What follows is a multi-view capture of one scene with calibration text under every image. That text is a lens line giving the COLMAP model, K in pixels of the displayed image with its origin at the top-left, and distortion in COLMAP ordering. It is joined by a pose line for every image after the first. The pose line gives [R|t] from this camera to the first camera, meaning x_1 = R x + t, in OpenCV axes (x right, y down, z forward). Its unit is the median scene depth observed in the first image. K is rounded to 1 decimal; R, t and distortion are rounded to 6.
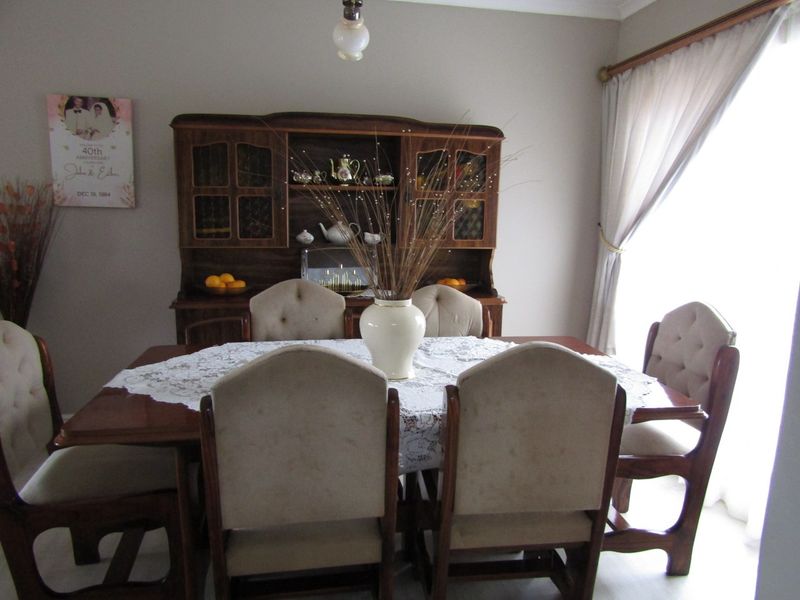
lens RADIAL K [[566.1, 0, 397.9], [0, 566.1, 288.1], [0, 0, 1]] dist [-0.008846, -0.001775]
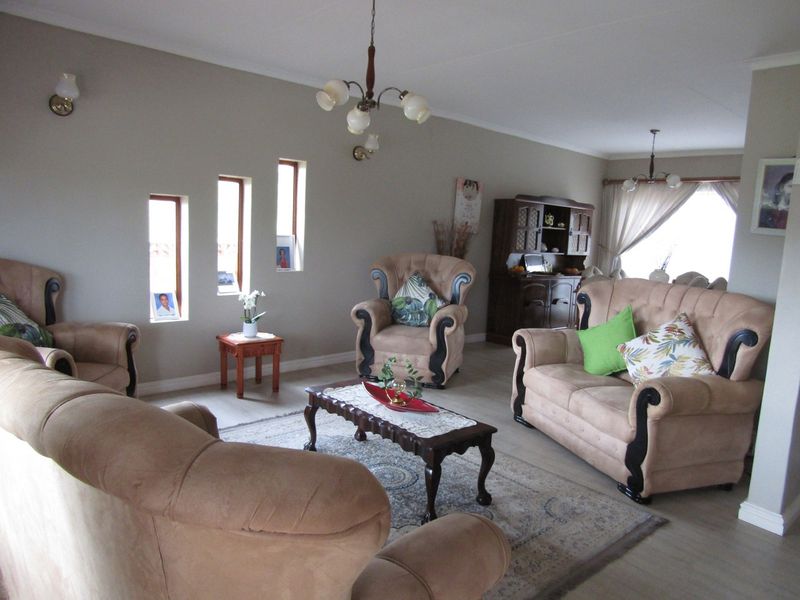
lens RADIAL K [[566.1, 0, 397.9], [0, 566.1, 288.1], [0, 0, 1]] dist [-0.008846, -0.001775]
pose [[0.847455, -0.020285, 0.530480, -1.897163], [0.042195, 0.998682, -0.029220, 0.112289], [-0.529188, 0.047147, 0.847194, -0.625532]]
